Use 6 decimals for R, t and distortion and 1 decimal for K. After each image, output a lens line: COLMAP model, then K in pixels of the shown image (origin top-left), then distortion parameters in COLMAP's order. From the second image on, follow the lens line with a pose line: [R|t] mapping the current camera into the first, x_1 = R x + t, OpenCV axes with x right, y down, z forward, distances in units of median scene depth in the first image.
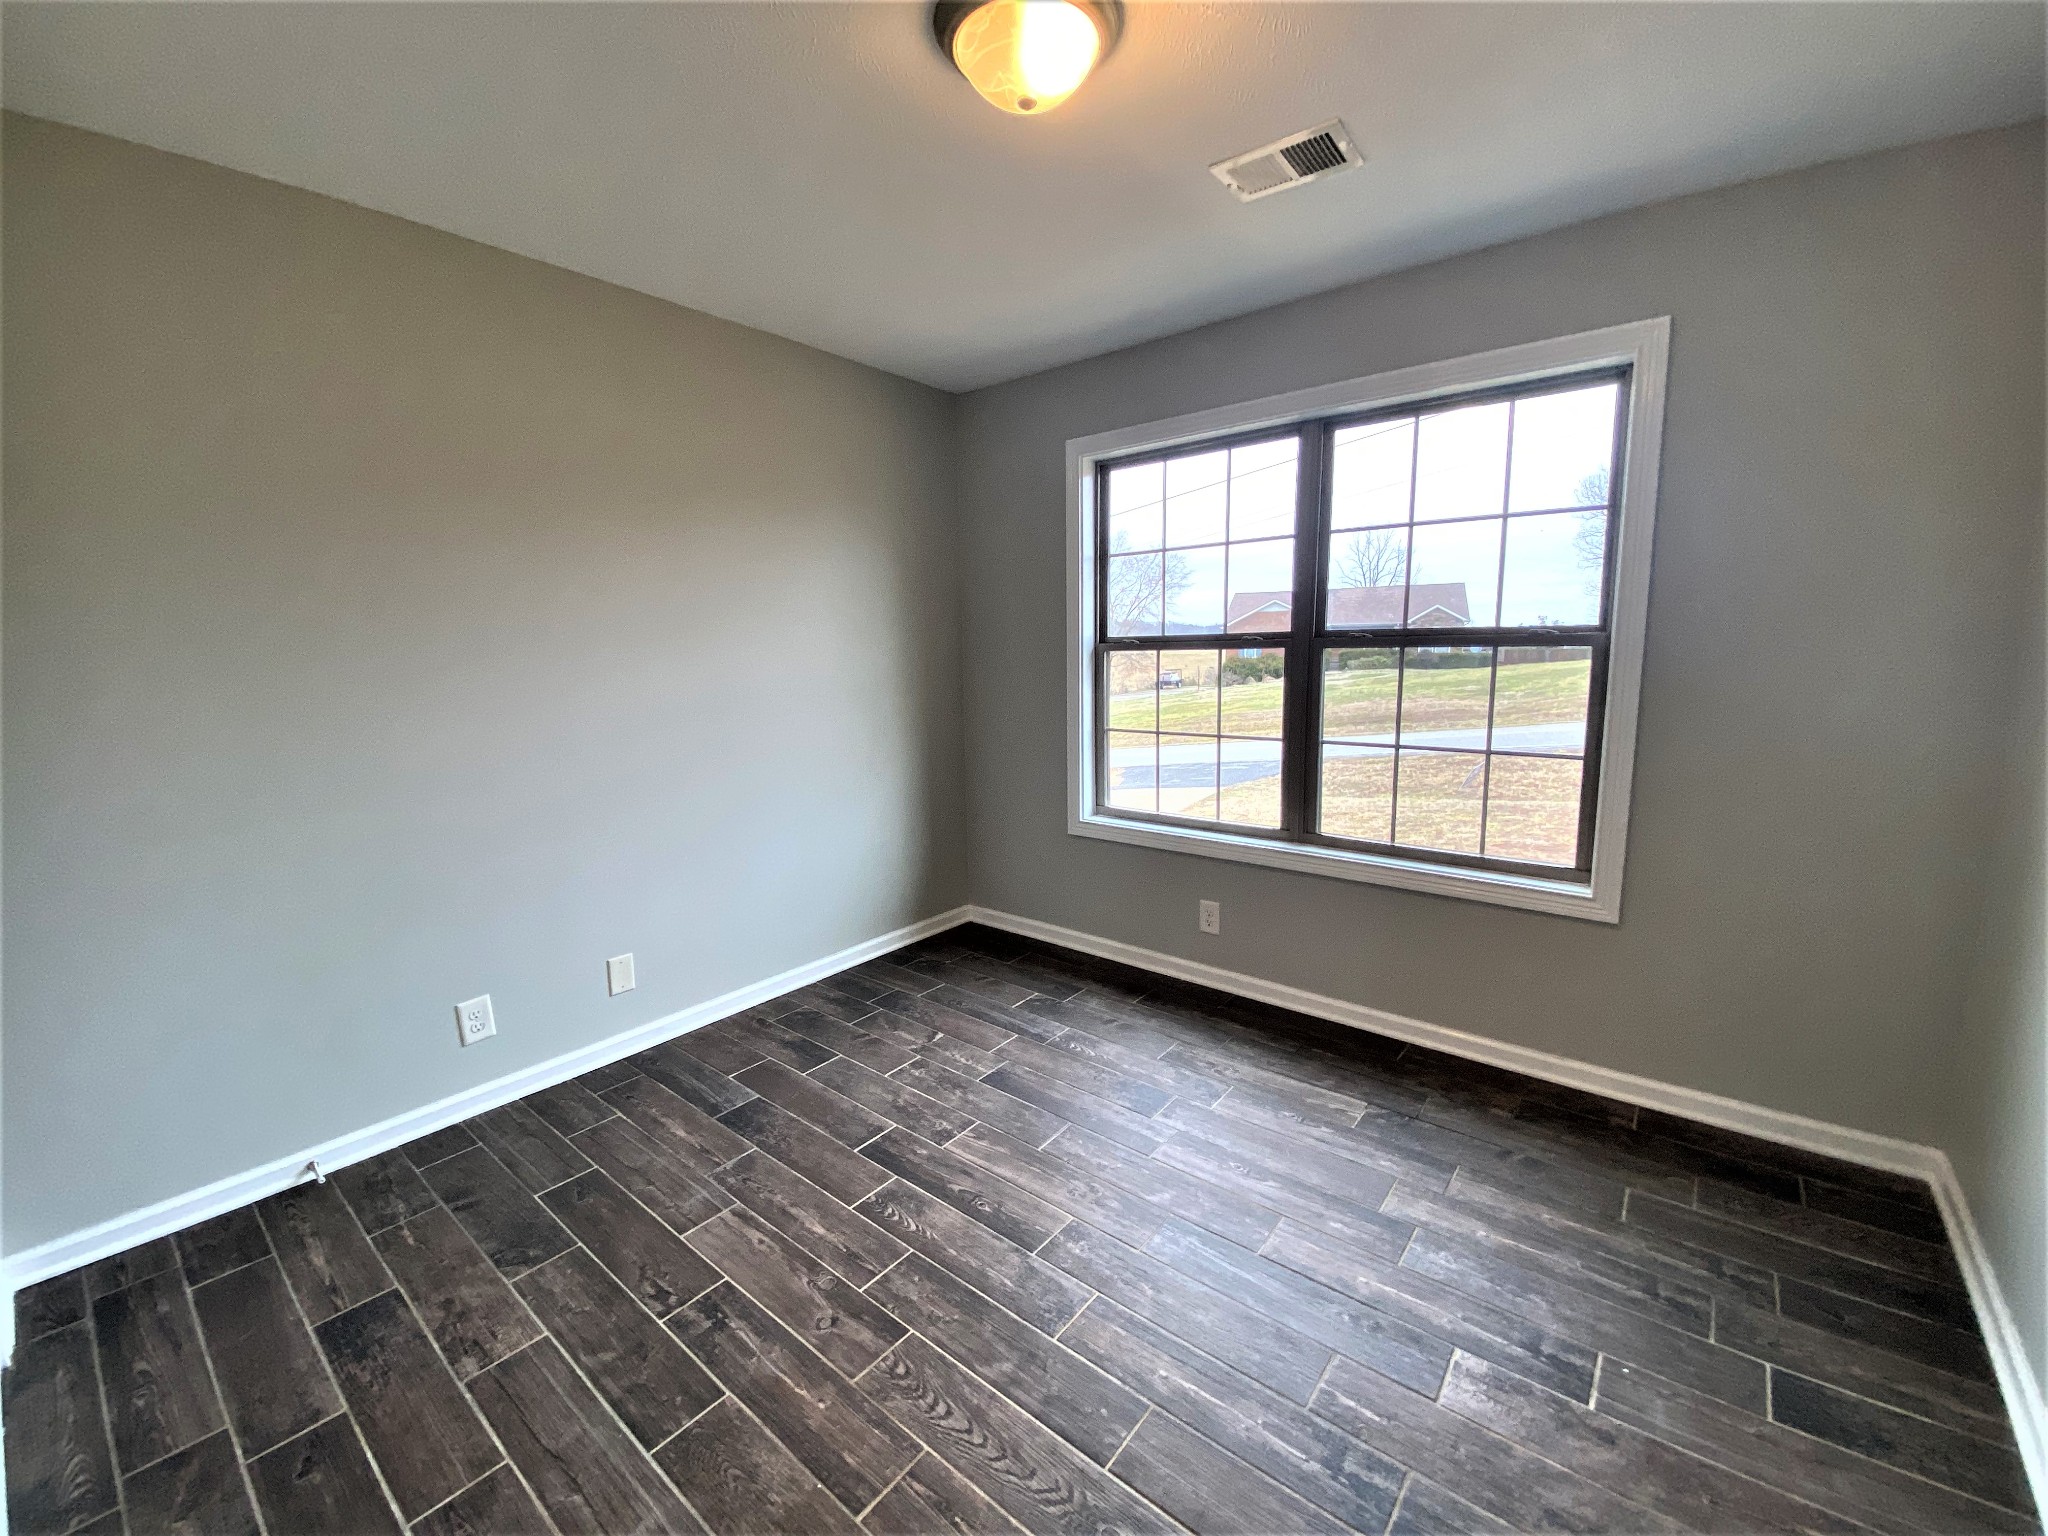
lens RADIAL K [[836.4, 0, 1018.9], [0, 836.4, 761.8], [0, 0, 1]] dist [0.055513, -0.039495]
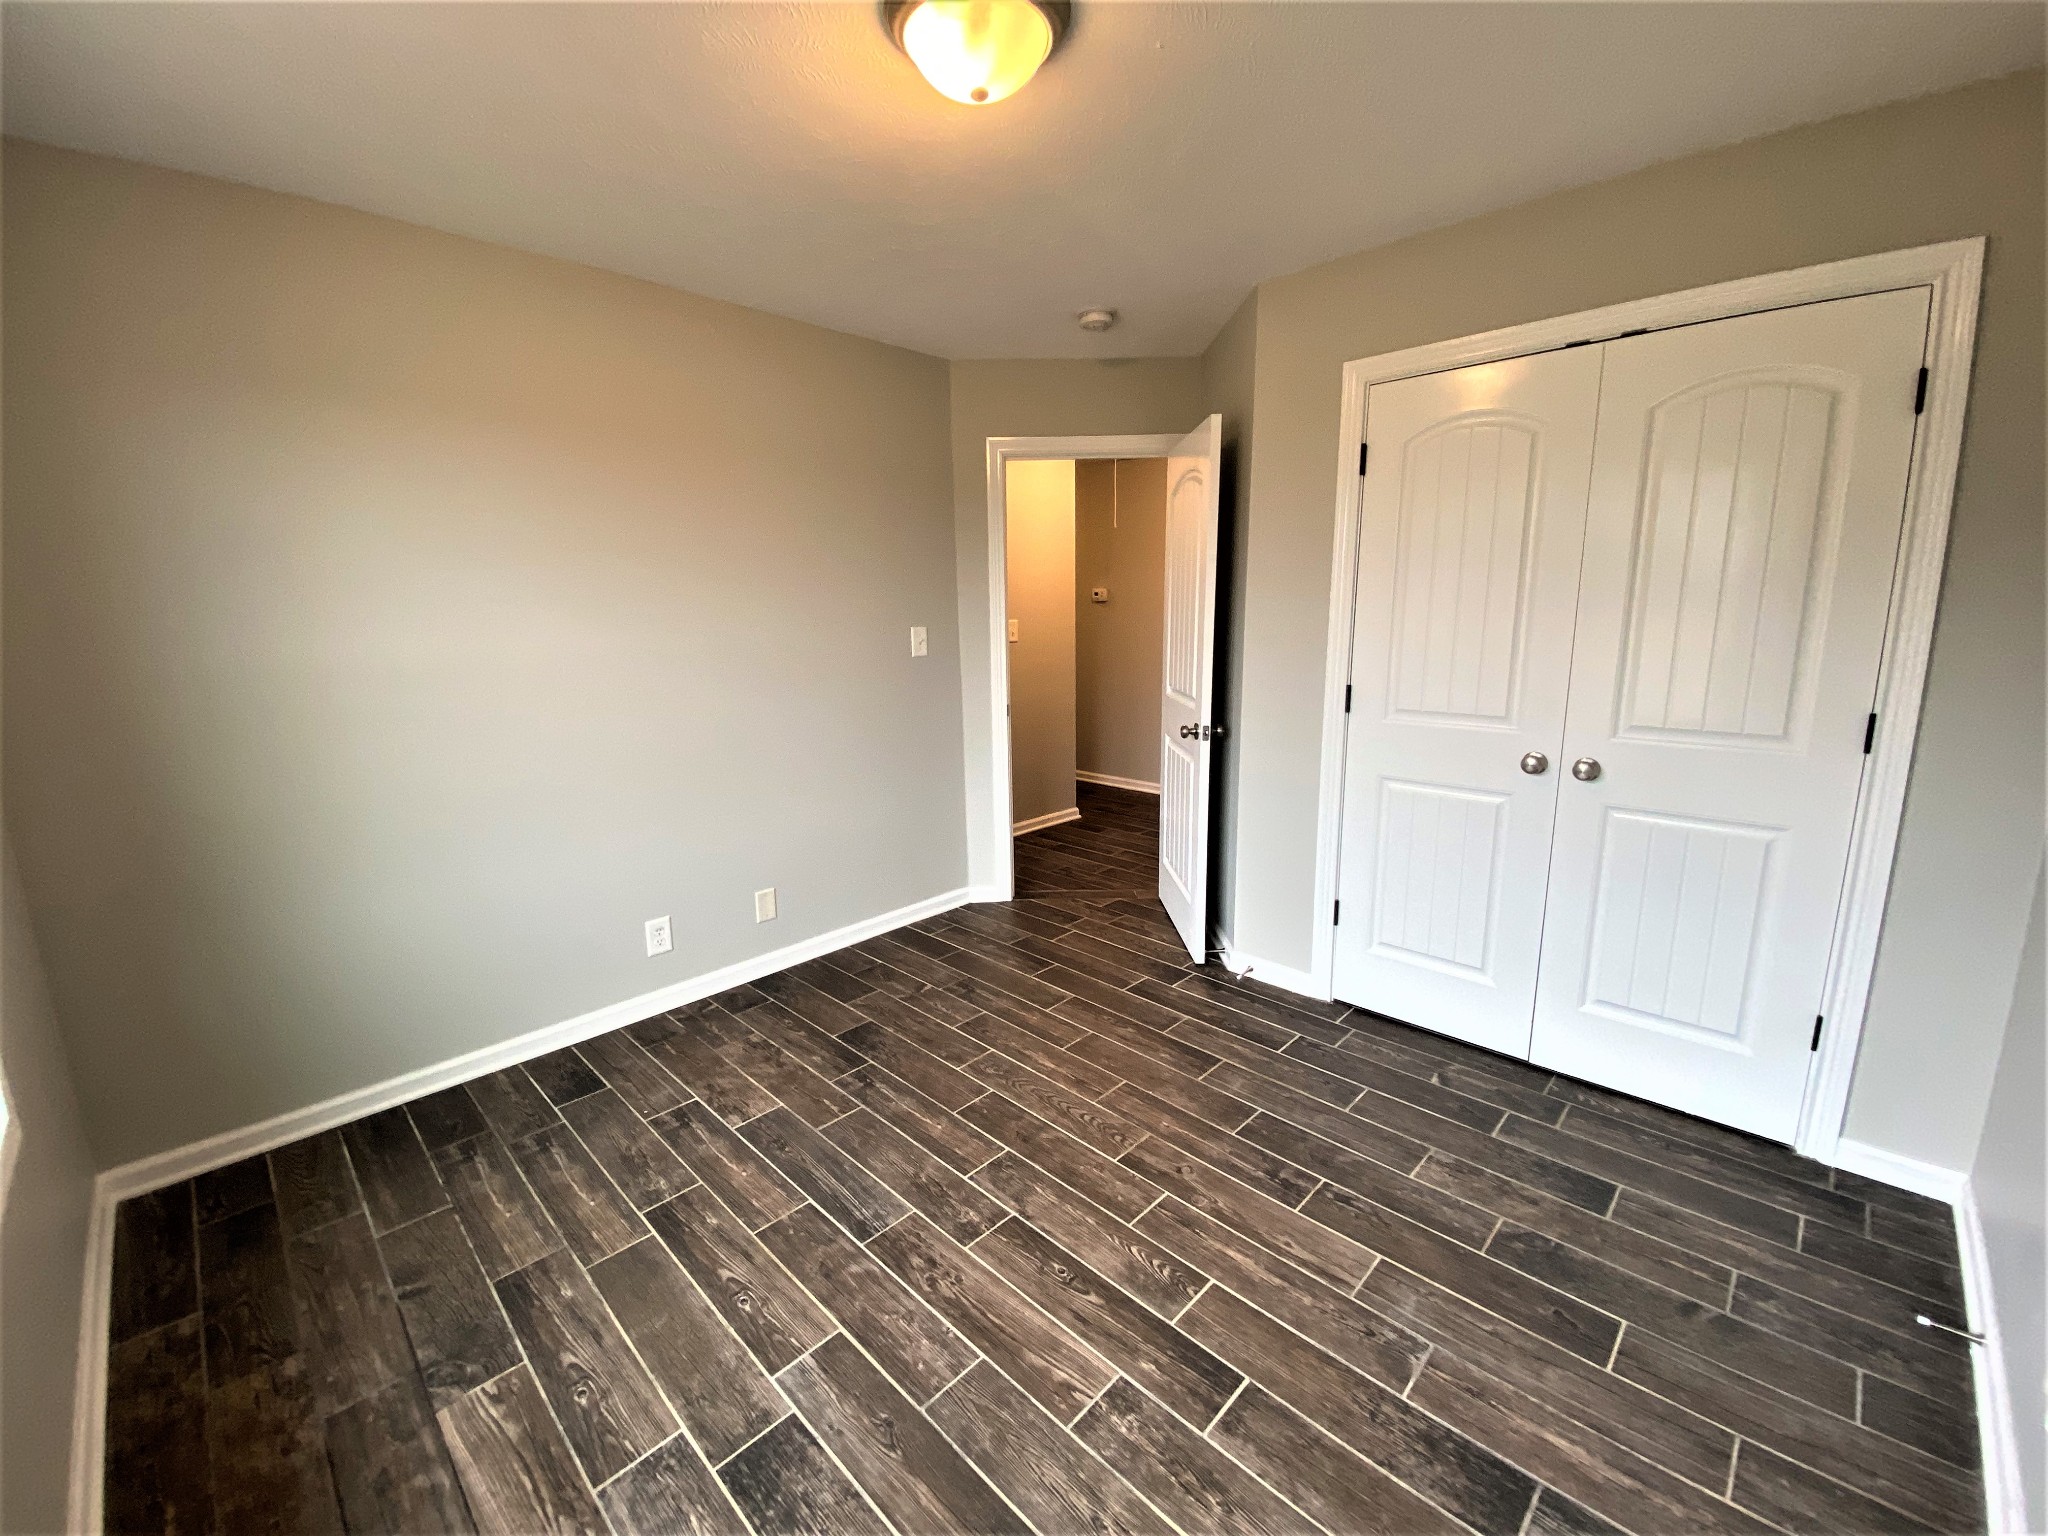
lens RADIAL K [[836.4, 0, 1018.9], [0, 836.4, 761.8], [0, 0, 1]] dist [0.055513, -0.039495]
pose [[-0.995284, 0.013450, 0.096063, -0.101920], [0.043296, 0.947816, 0.315864, -0.296588], [-0.086802, 0.318534, -0.943929, 1.862785]]
